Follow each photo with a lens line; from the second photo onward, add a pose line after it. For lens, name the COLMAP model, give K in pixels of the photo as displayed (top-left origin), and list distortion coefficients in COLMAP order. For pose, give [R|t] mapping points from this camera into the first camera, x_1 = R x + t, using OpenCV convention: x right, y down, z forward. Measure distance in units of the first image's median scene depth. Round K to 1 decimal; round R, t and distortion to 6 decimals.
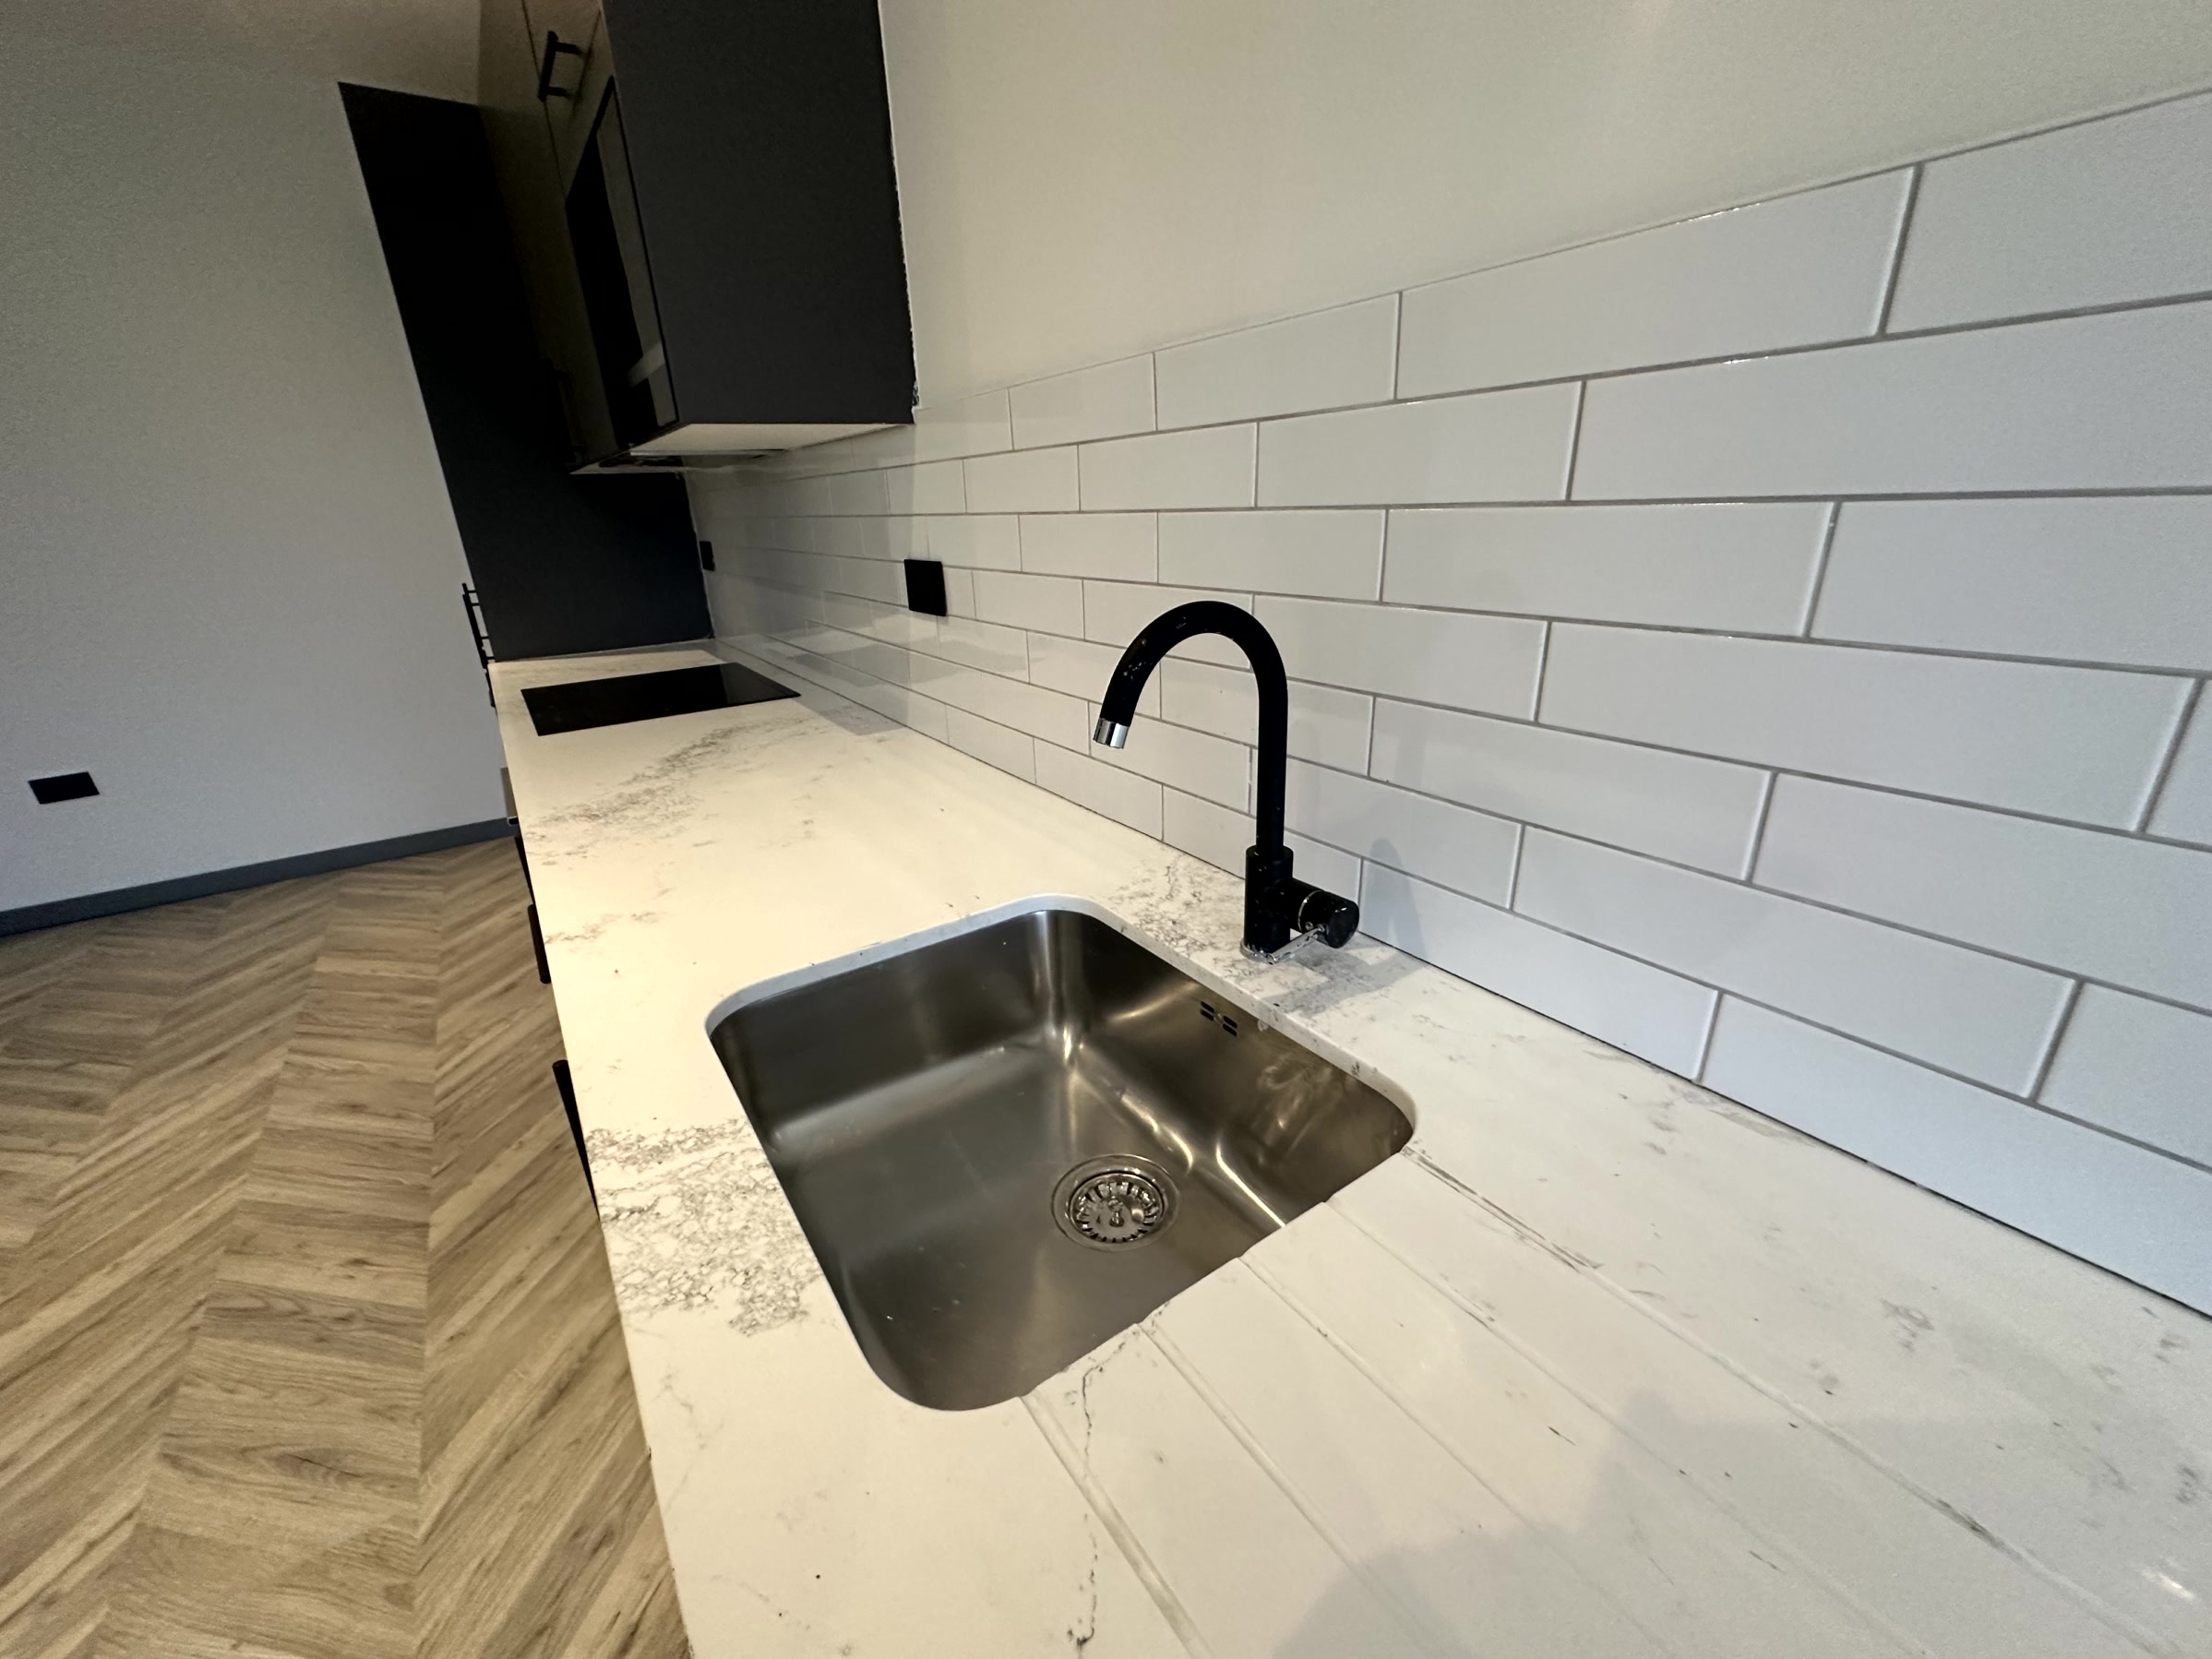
lens RADIAL K [[875.4, 0, 1106.0], [0, 875.4, 829.5], [0, 0, 1]] dist [0.000340, -0.000722]
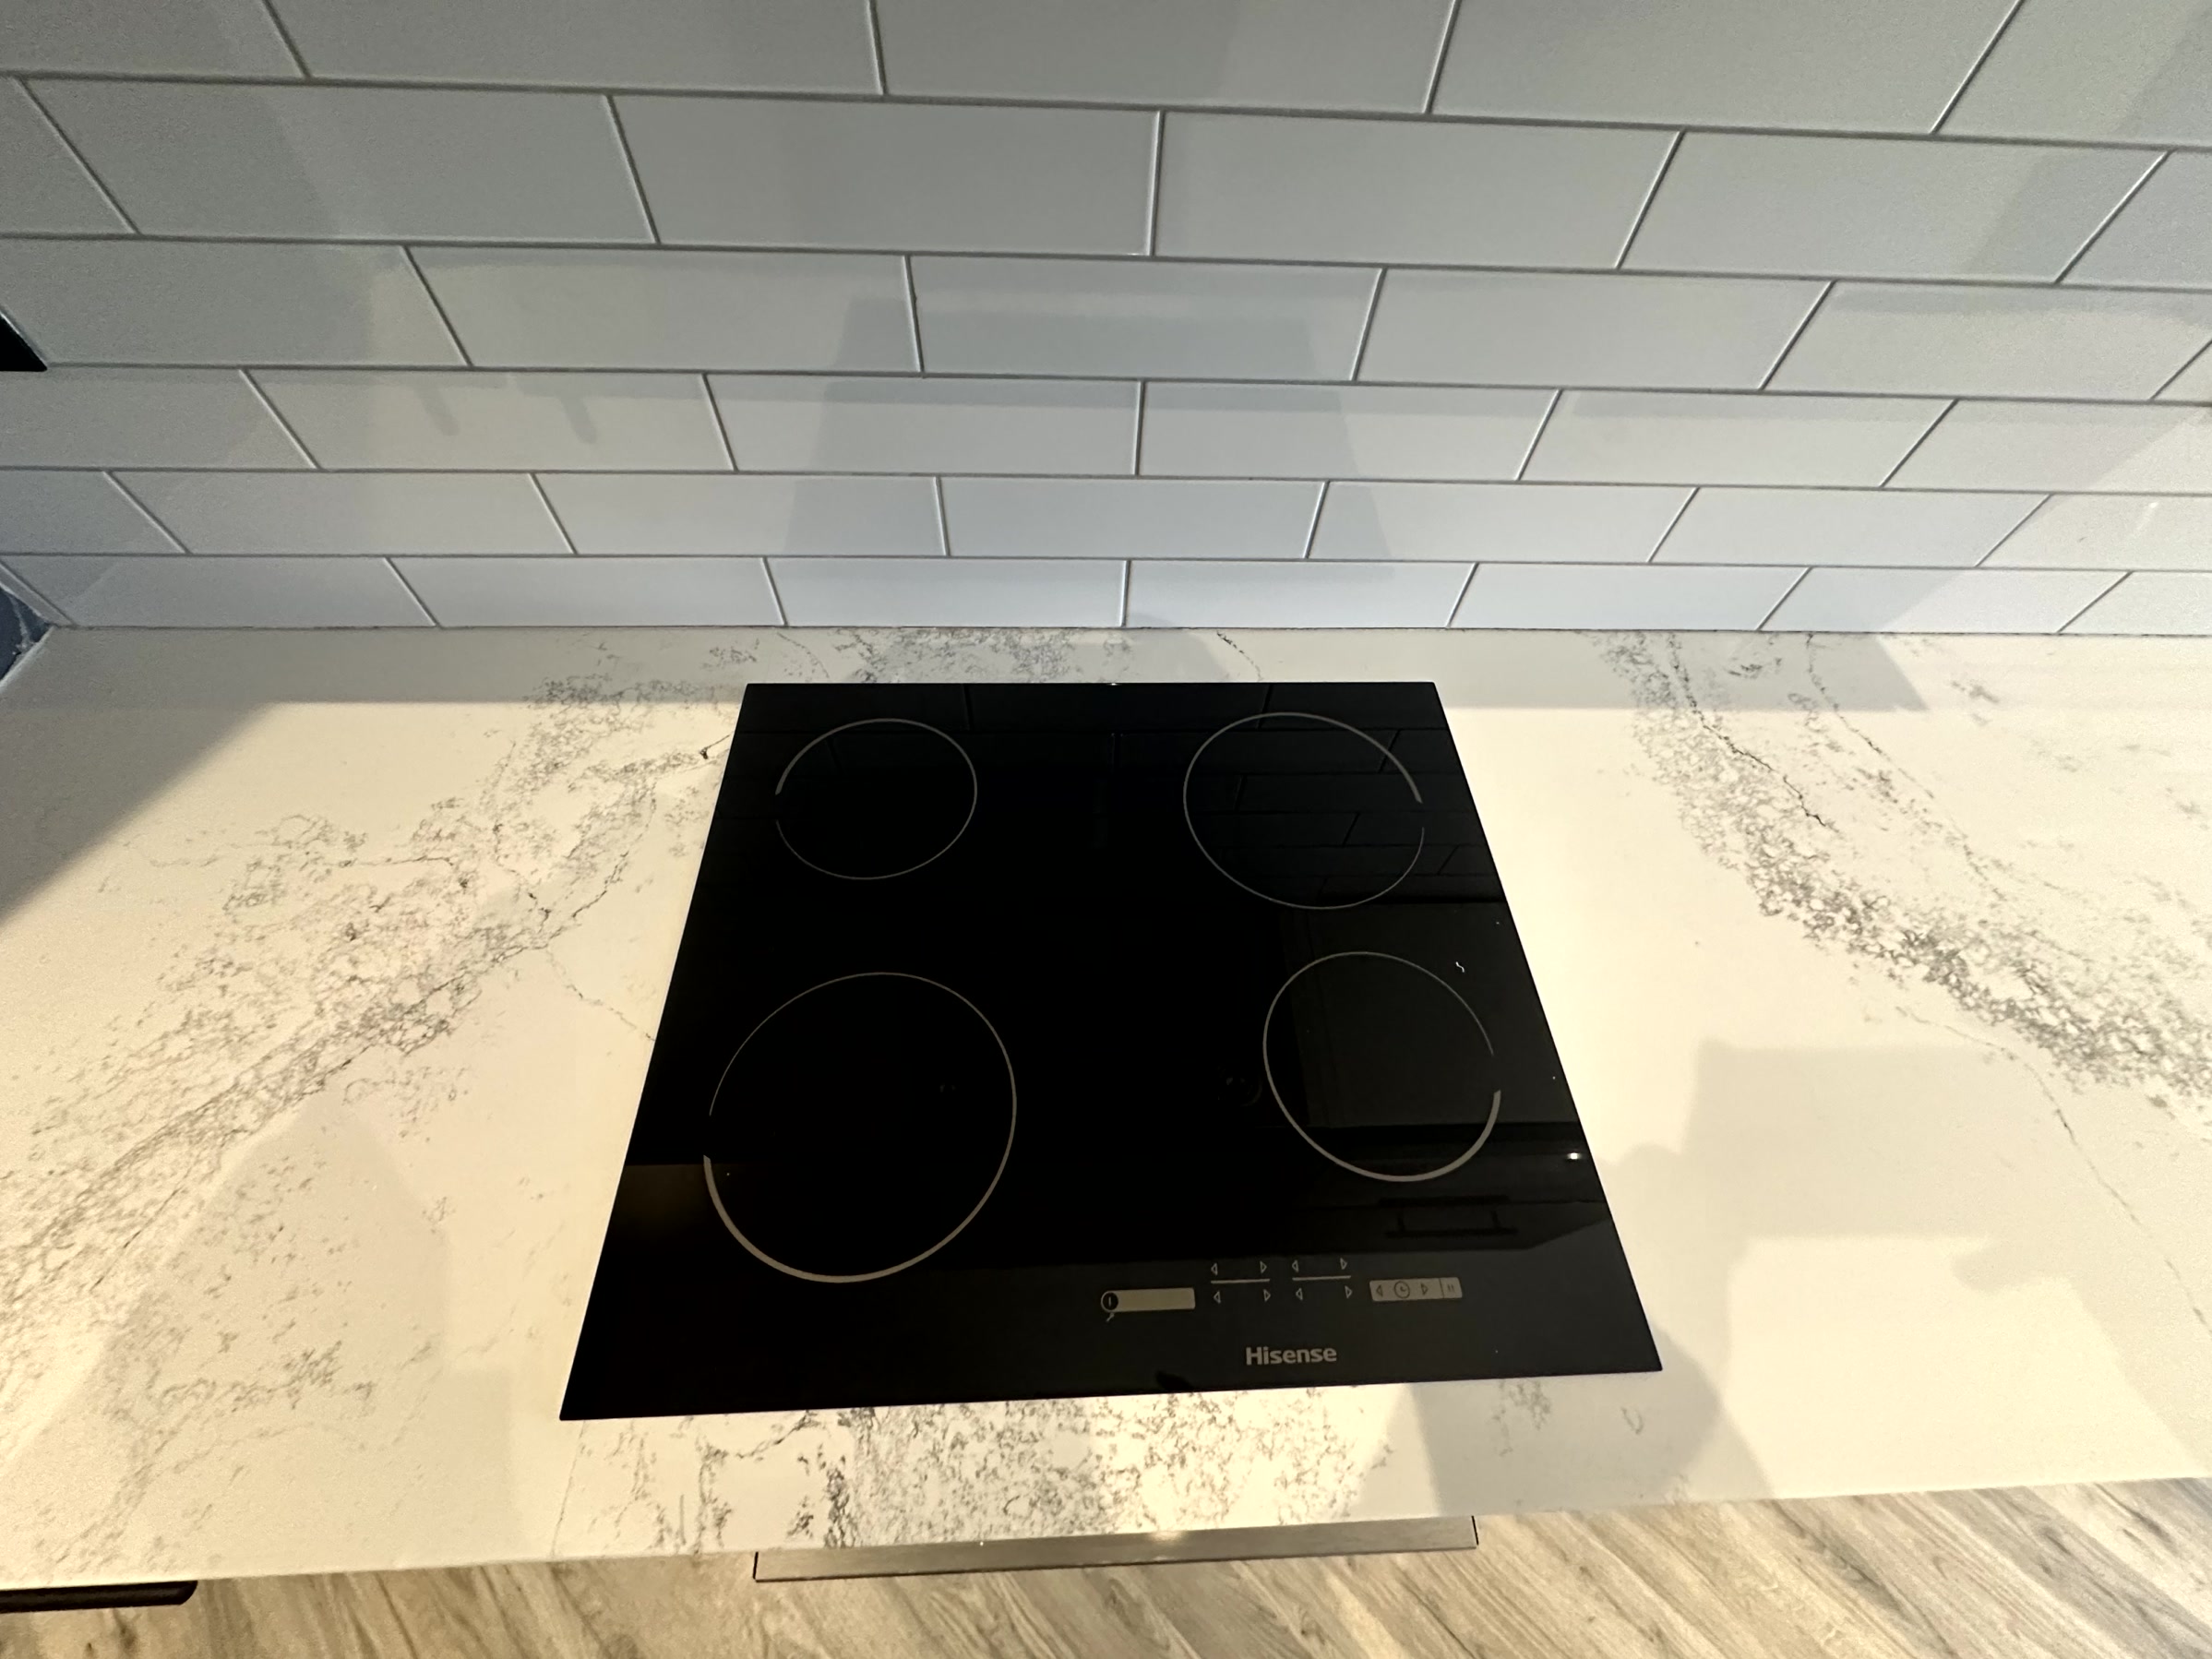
lens RADIAL K [[808.6, 0, 1106.0], [0, 808.6, 829.5], [0, 0, 1]] dist [0.000616, 0.000075]
pose [[0.538690, -0.634657, 0.554098, -1.055757], [0.247261, 0.747812, 0.616149, -0.611118], [-0.805404, -0.194906, 0.559764, 1.374794]]
